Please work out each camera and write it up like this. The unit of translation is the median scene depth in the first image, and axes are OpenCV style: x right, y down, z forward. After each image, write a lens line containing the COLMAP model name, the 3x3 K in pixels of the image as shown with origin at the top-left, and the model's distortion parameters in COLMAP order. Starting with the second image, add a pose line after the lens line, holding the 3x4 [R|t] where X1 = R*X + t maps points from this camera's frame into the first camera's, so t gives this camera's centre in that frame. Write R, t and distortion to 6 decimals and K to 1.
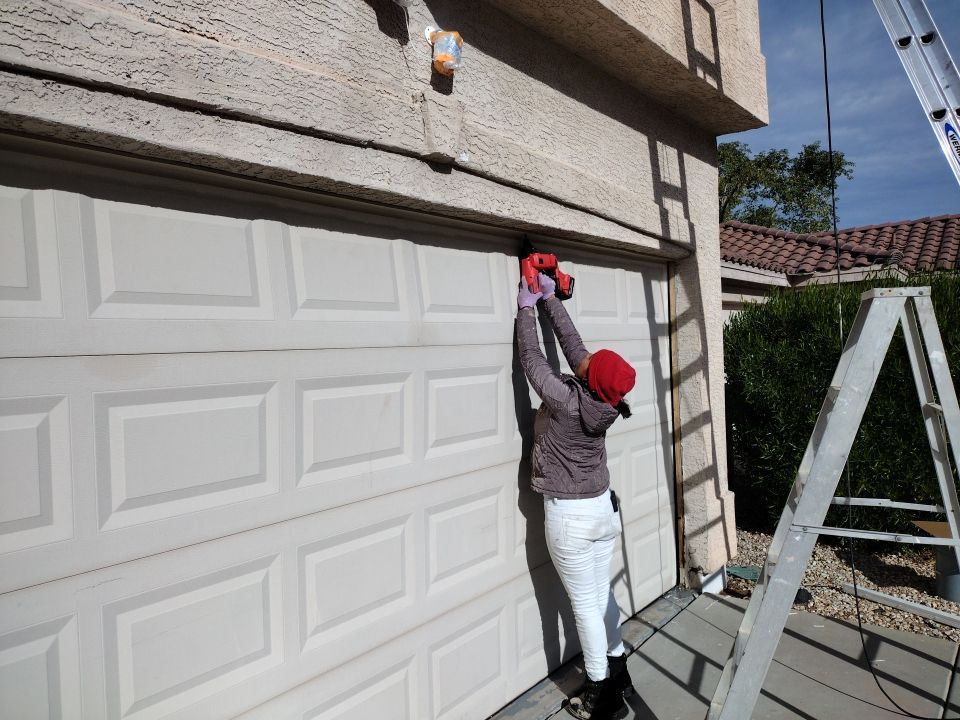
lens RADIAL K [[709.2, 0, 479.0], [0, 709.2, 364.9], [0, 0, 1]] dist [0.058437, -0.061478]
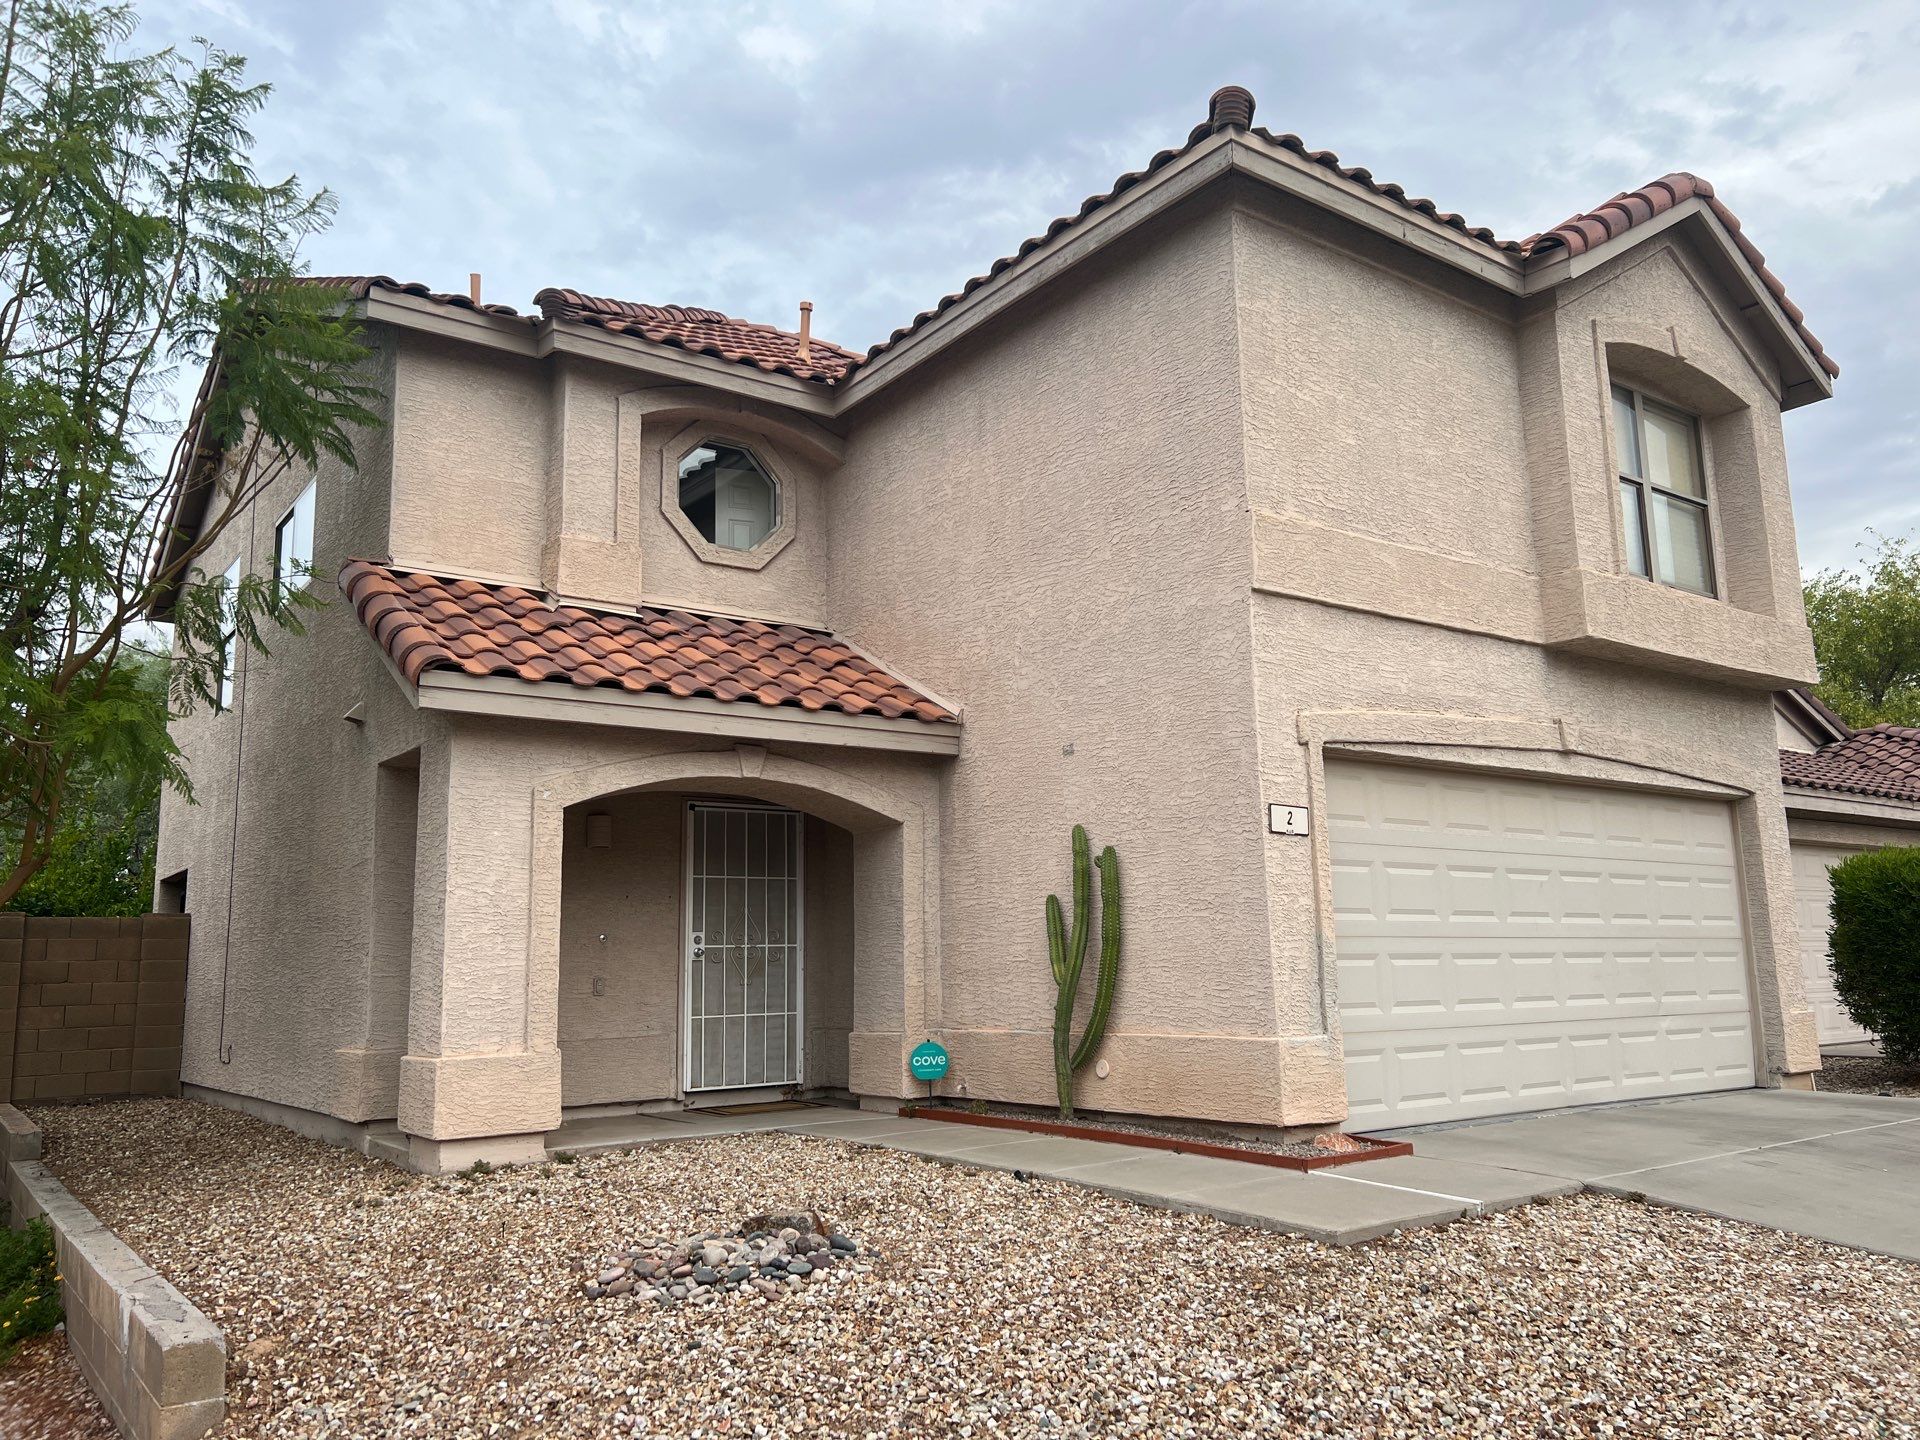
lens RADIAL K [[1418.4, 0, 958.0], [0, 1418.4, 729.9], [0, 0, 1]] dist [0.058437, -0.061478]
pose [[0.959892, -0.022321, -0.279480, -0.414907], [-0.028351, 0.983989, -0.175960, 0.272828], [0.278933, 0.176826, 0.943890, -2.284614]]
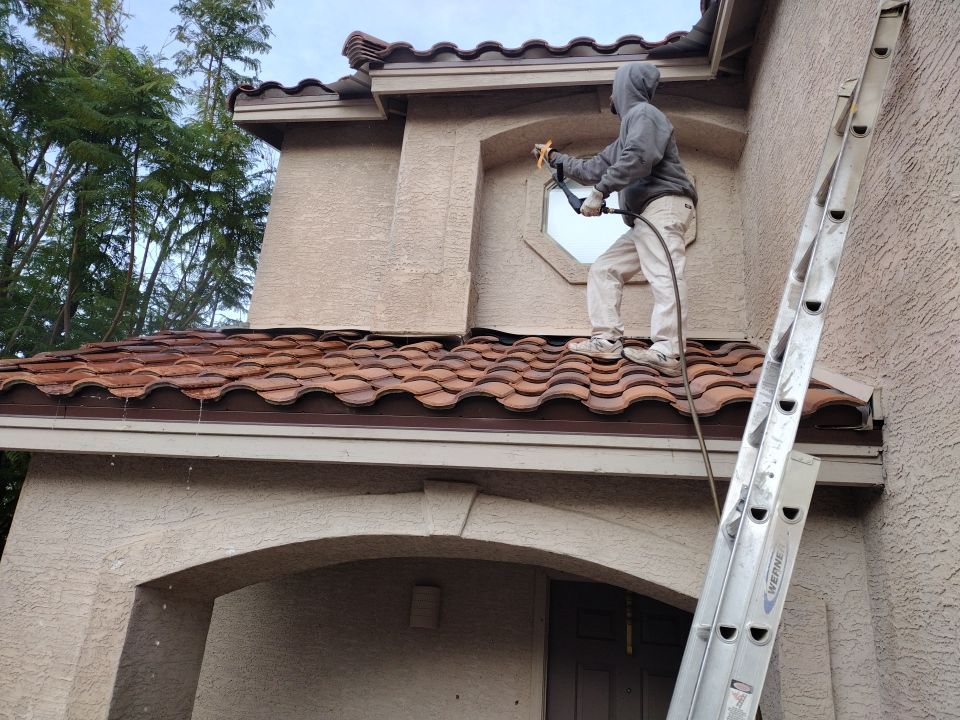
lens RADIAL K [[708.9, 0, 480.7], [0, 708.9, 367.0], [0, 0, 1]] dist [0.061289, -0.062733]
pose [[0.493725, -0.225744, -0.839806, -0.827937], [-0.112807, 0.940934, -0.319247, -0.041931], [0.862270, 0.252356, 0.439097, -0.110280]]
